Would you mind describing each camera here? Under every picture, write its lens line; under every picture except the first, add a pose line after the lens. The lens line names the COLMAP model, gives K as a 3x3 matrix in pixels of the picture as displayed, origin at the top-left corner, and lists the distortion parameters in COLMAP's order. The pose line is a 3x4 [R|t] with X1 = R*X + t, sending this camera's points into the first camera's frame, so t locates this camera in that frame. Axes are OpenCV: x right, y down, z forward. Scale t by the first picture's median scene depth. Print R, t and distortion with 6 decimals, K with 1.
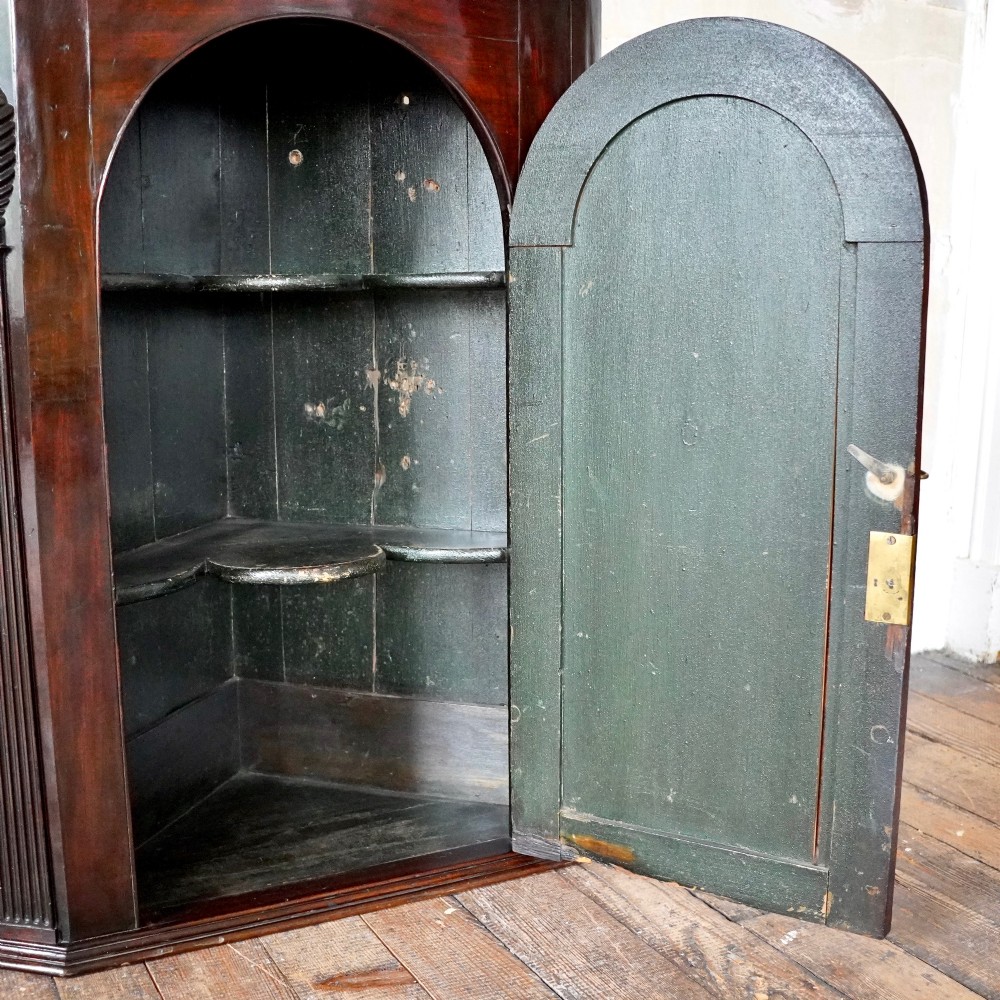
lens RADIAL K [[1301.4, 0, 500.5], [0, 1301.4, 512.9], [0, 0, 1]] dist [-0.163227, 0.145221]
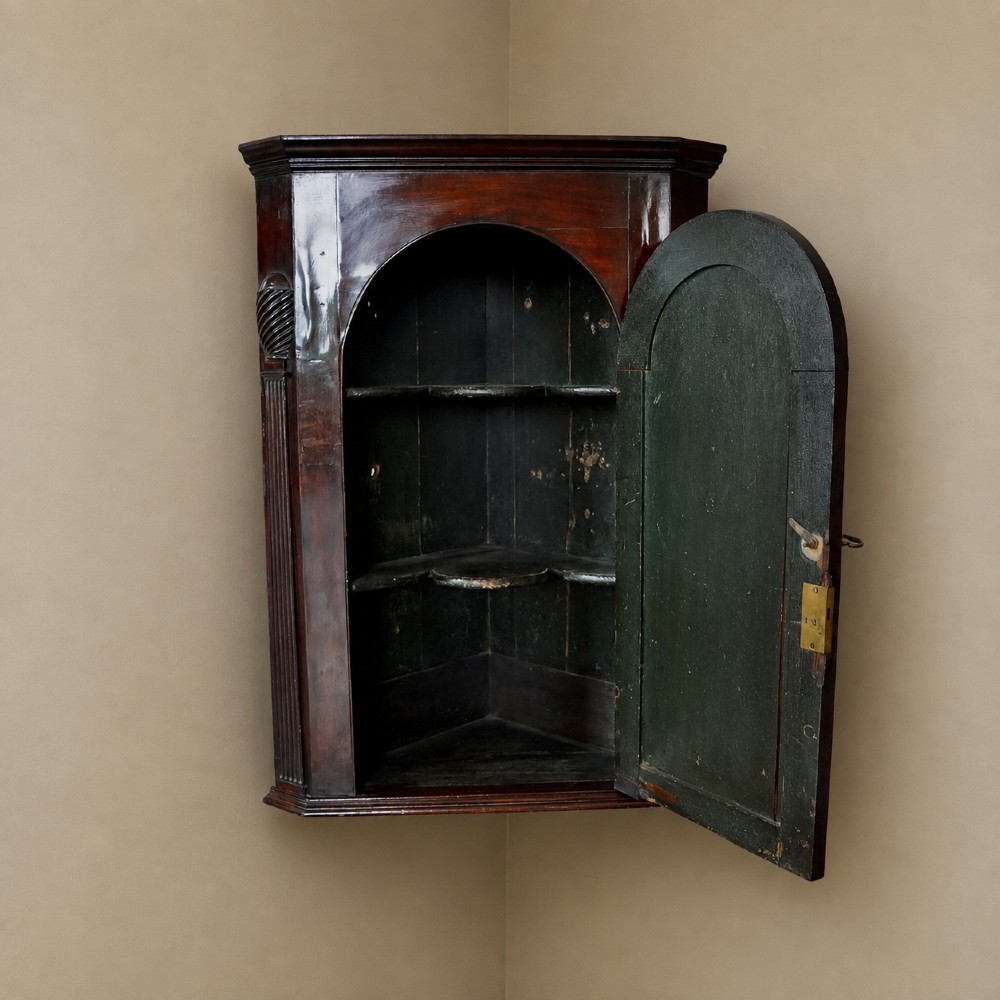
lens RADIAL K [[1052.7, 0, 526.6], [0, 1052.7, 520.7], [0, 0, 1]] dist [-0.110218, -0.000952]
pose [[0.915696, 0.057167, -0.397785, 0.378257], [-0.065937, 0.997788, -0.008391, -0.018638], [0.396425, 0.033912, 0.917440, -0.117426]]
